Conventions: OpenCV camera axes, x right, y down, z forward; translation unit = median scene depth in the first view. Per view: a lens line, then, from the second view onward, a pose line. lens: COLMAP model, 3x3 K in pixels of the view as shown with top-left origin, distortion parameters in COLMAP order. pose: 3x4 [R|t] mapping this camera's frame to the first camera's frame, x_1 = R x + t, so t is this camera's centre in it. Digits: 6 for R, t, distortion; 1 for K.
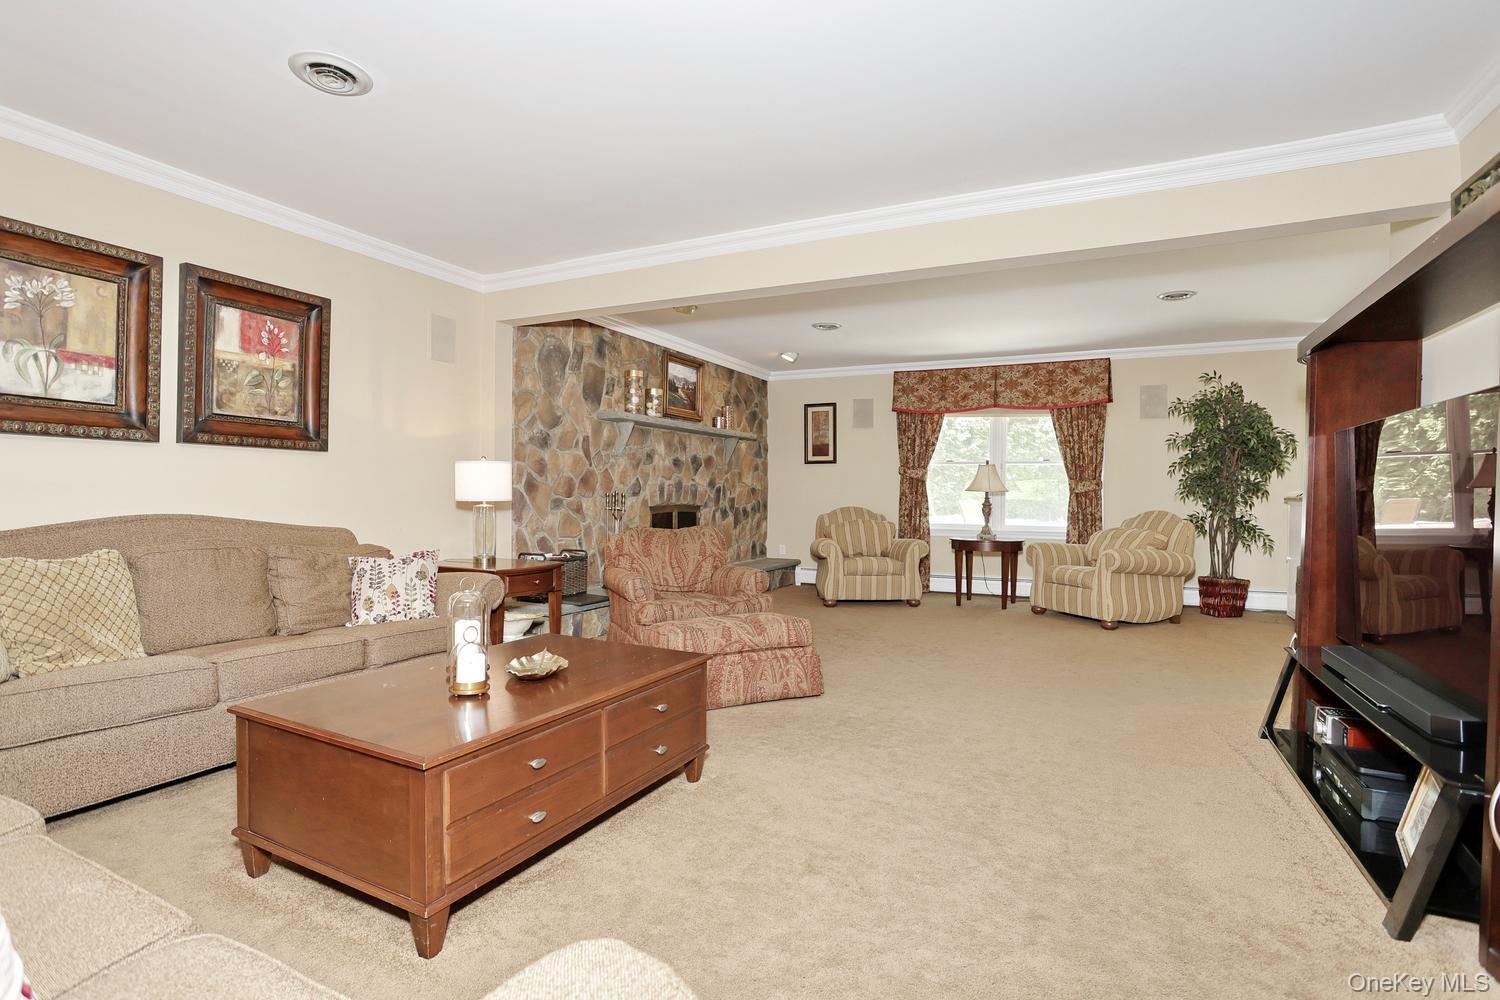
lens RADIAL K [[728.7, 0, 750.5], [0, 728.7, 496.3], [0, 0, 1]] dist [-0.068901, 0.026903]
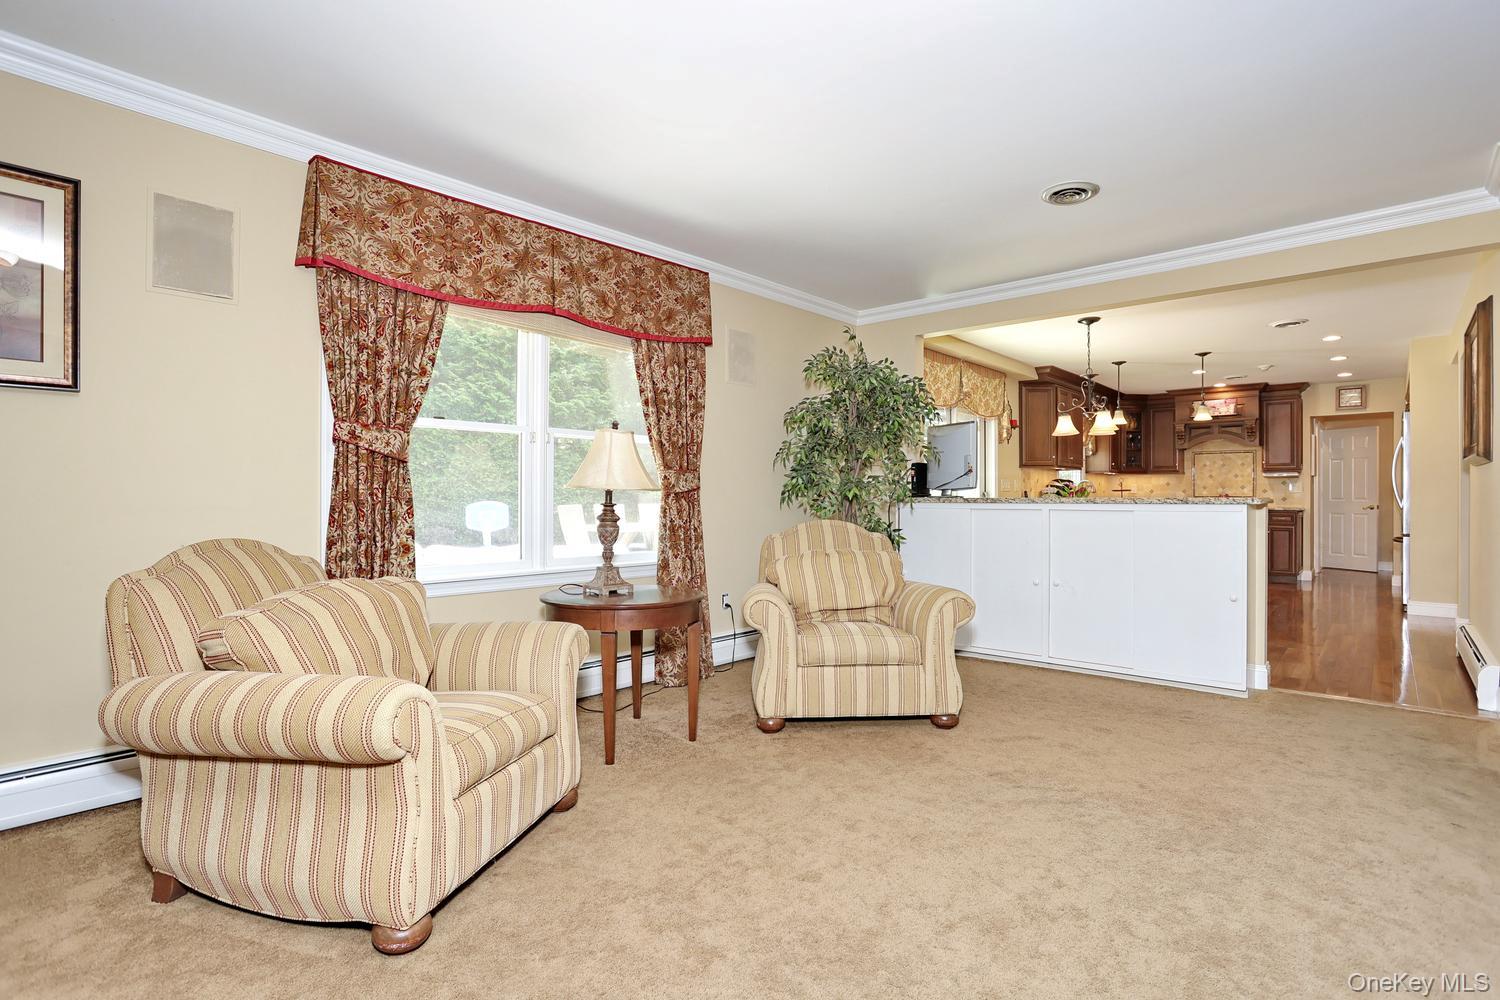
lens RADIAL K [[728.7, 0, 744.9], [0, 728.7, 499.4], [0, 0, 1]] dist [-0.068901, 0.026903]
pose [[0.285338, -0.011849, 0.958354, -0.088204], [0.000877, 0.999926, 0.012102, -0.006396], [-0.958427, -0.002612, 0.285327, 0.789121]]
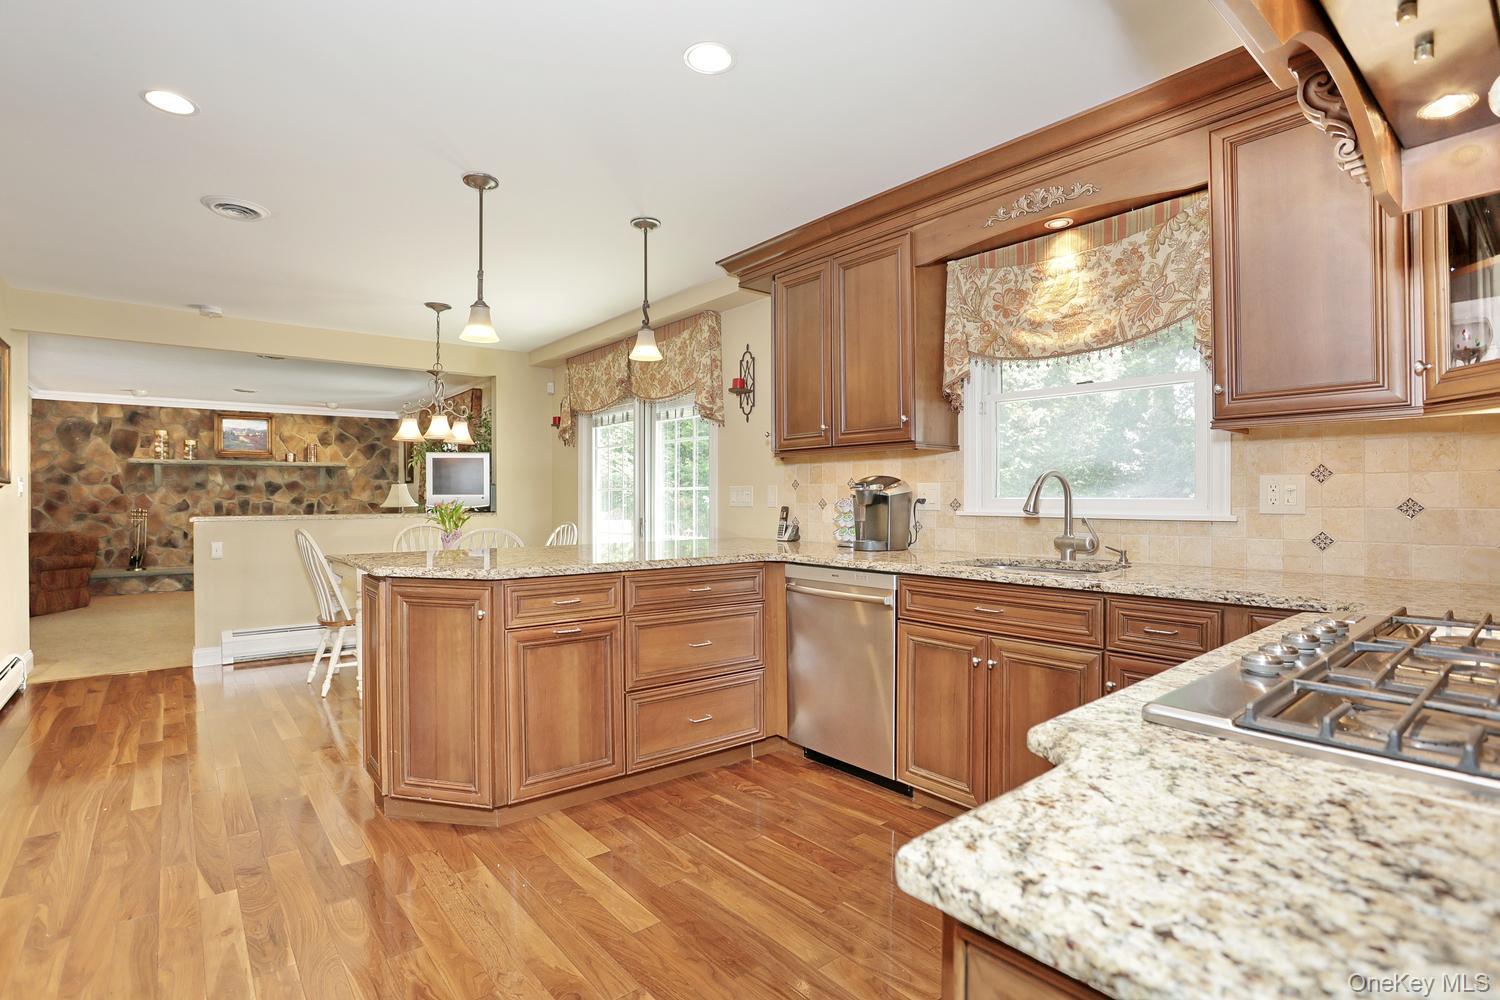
lens RADIAL K [[728.7, 0, 751.0], [0, 728.7, 501.6], [0, 0, 1]] dist [-0.068901, 0.026903]
pose [[0.907899, -0.007703, -0.419119, 1.373329], [0.008404, 0.999965, -0.000174, -0.009753], [0.419106, -0.003364, 0.907931, 0.146448]]
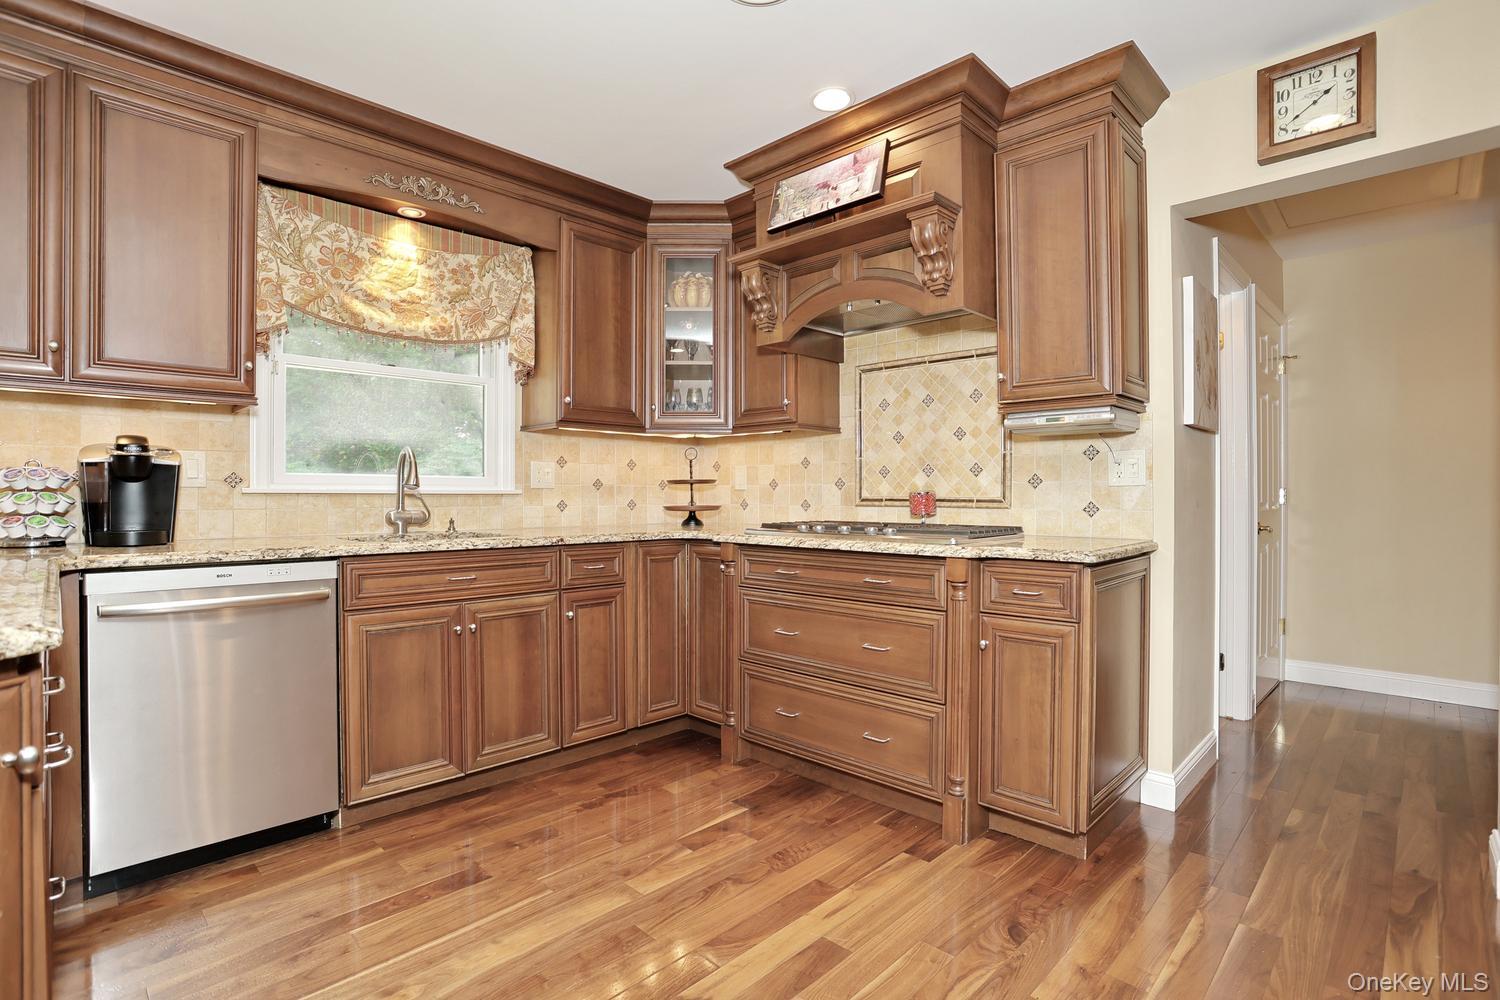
lens RADIAL K [[728.7, 0, 762.4], [0, 728.7, 497.5], [0, 0, 1]] dist [-0.068901, 0.026903]
pose [[0.308772, -0.015377, 0.951012, 1.038100], [0.001852, 0.999877, 0.015566, -0.002988], [-0.951134, -0.003045, 0.308763, 0.253086]]
